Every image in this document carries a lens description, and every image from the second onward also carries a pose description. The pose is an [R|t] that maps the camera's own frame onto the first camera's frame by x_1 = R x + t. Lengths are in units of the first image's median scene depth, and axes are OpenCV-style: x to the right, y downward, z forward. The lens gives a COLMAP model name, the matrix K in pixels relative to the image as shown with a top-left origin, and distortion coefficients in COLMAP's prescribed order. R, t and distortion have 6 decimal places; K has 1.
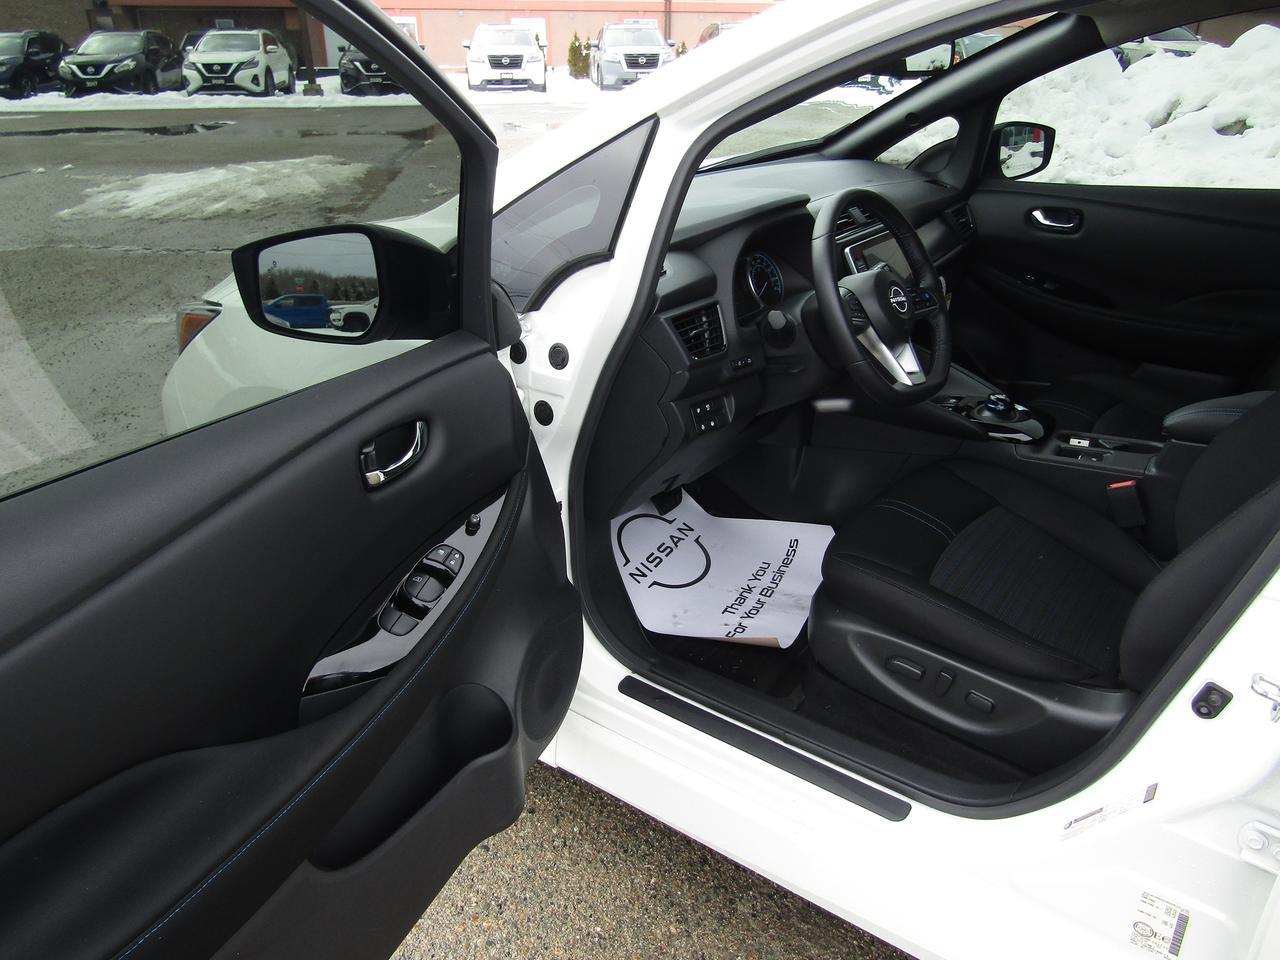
lens RADIAL K [[909.6, 0, 642.9], [0, 909.6, 475.4], [0, 0, 1]] dist [-0.007189, 0.001575]
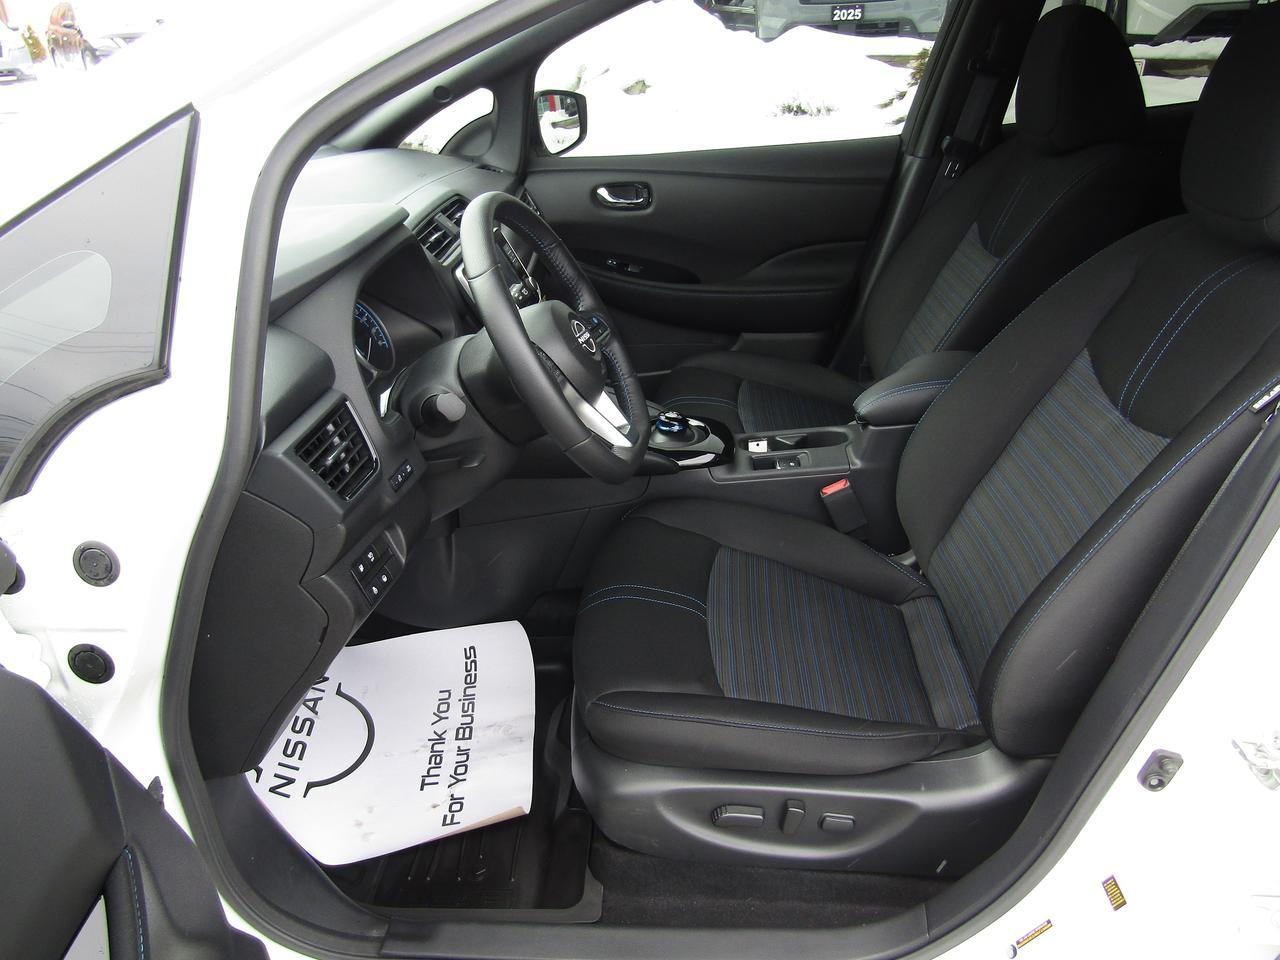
lens RADIAL K [[909.6, 0, 642.9], [0, 909.6, 475.4], [0, 0, 1]] dist [-0.007189, 0.001575]
pose [[0.831517, -0.263828, 0.488850, -0.057439], [0.253948, 0.963217, 0.087883, -0.116794], [-0.494055, 0.051067, 0.867930, 0.290785]]
